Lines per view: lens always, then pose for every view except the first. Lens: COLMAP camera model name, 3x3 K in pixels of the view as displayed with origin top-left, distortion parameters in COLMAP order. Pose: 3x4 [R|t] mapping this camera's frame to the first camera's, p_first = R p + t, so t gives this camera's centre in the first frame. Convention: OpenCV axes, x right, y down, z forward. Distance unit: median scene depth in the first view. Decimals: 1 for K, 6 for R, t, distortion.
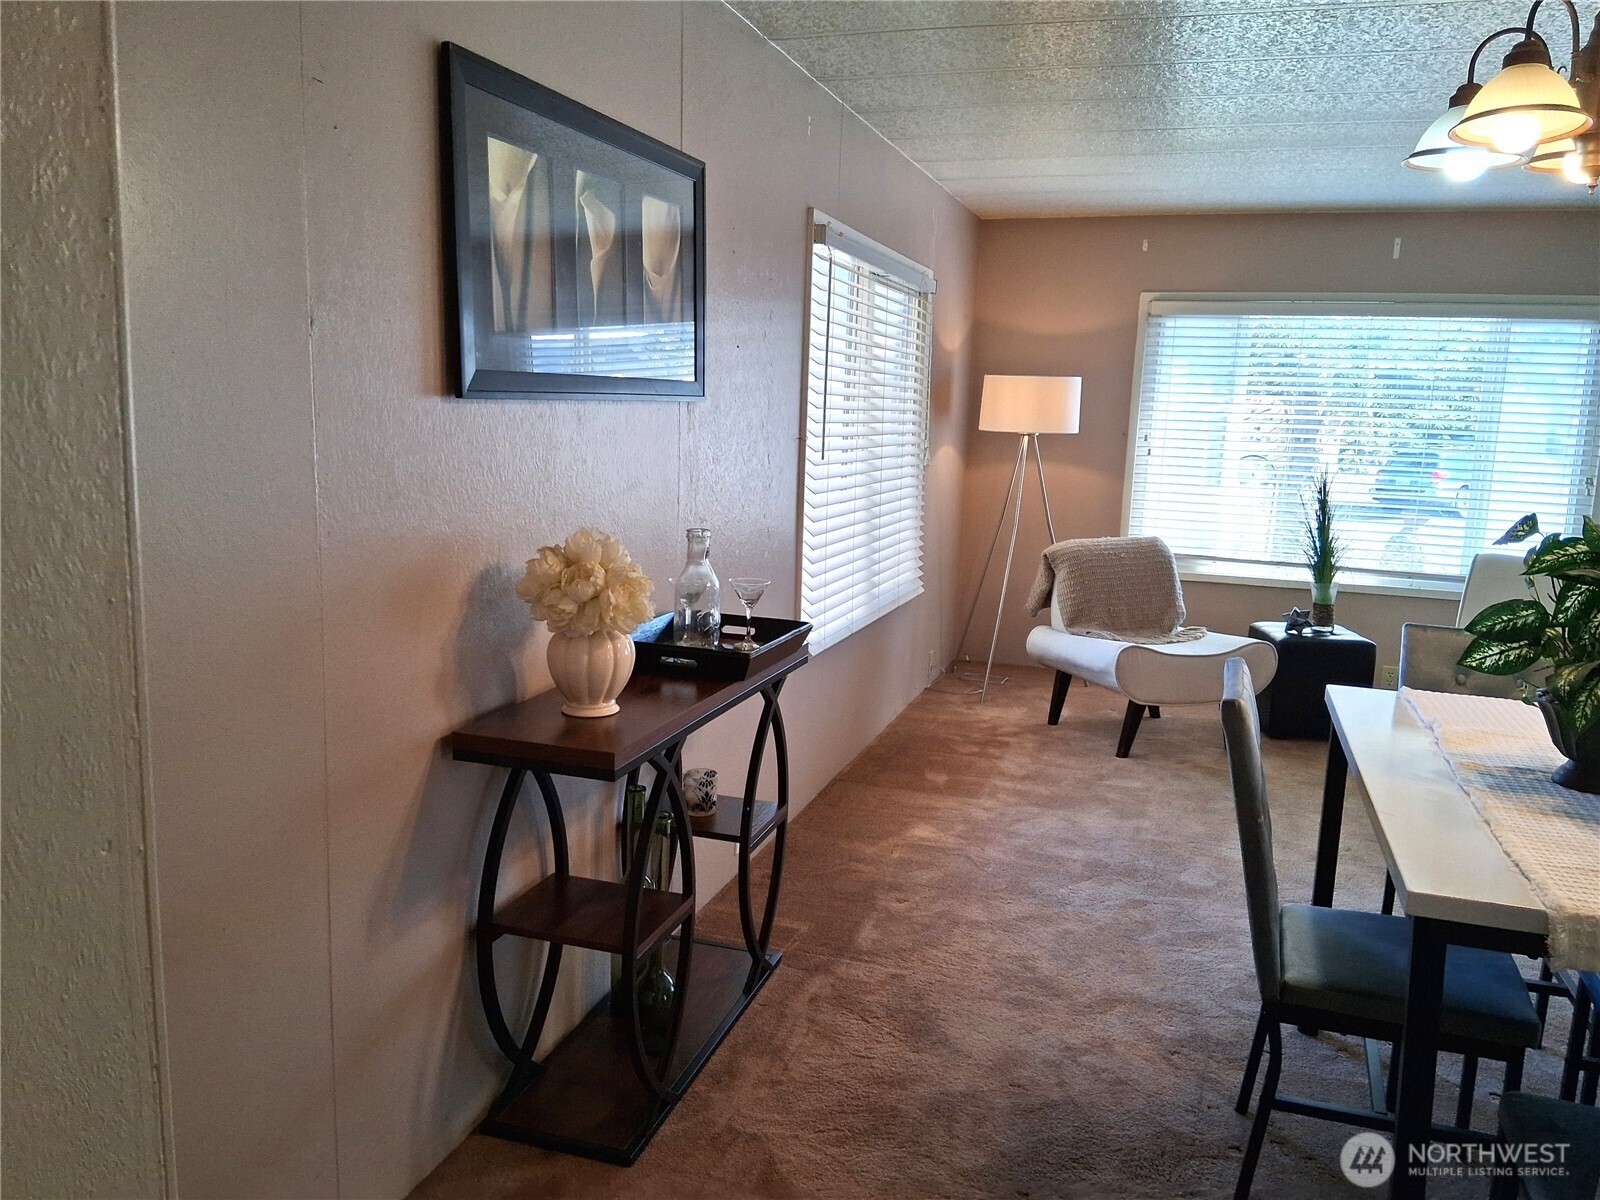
lens RADIAL K [[1227.8, 0, 752.4], [0, 1227.8, 601.0], [0, 0, 1]] dist [0.097574, -0.169024]
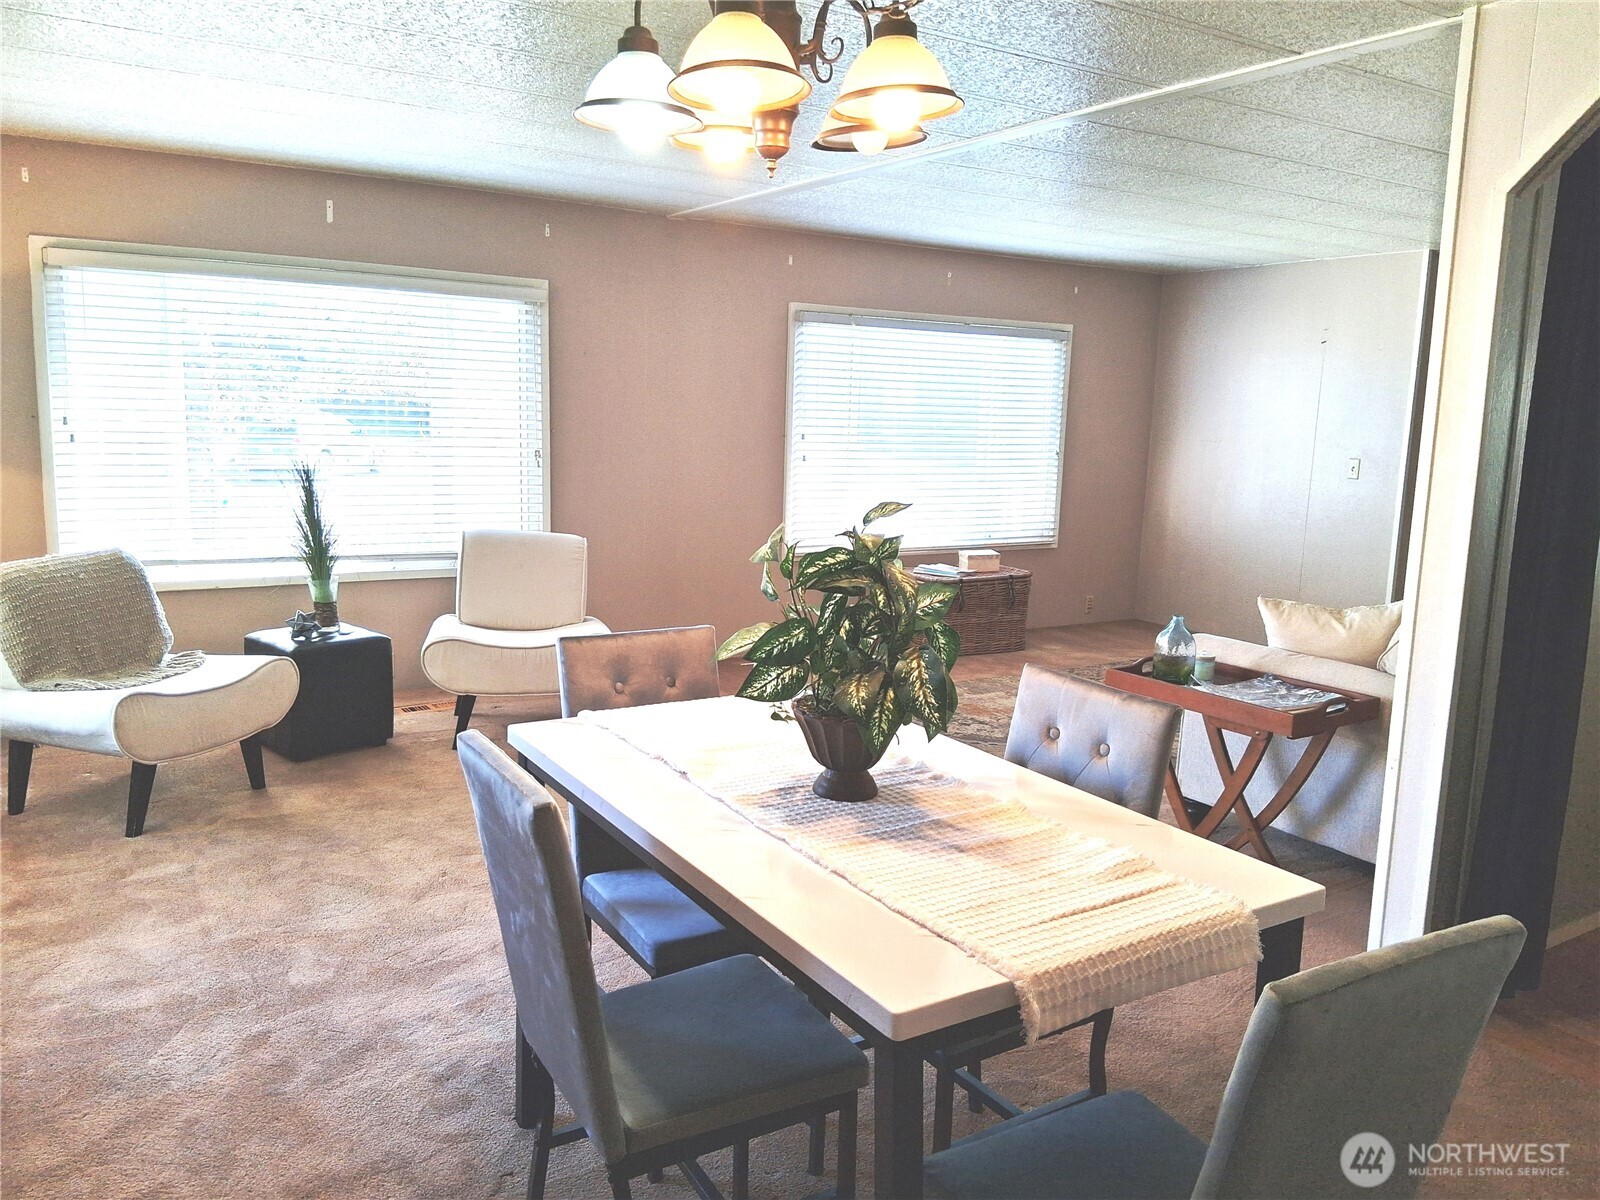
lens RADIAL K [[1239.6, 0, 802.8], [0, 1239.6, 587.5], [0, 0, 1]] dist [0.129564, -0.181329]
pose [[0.619874, -0.130313, 0.773805, -0.037265], [0.118310, 0.990362, 0.072007, -0.035880], [-0.775731, 0.046913, 0.629317, 0.163251]]
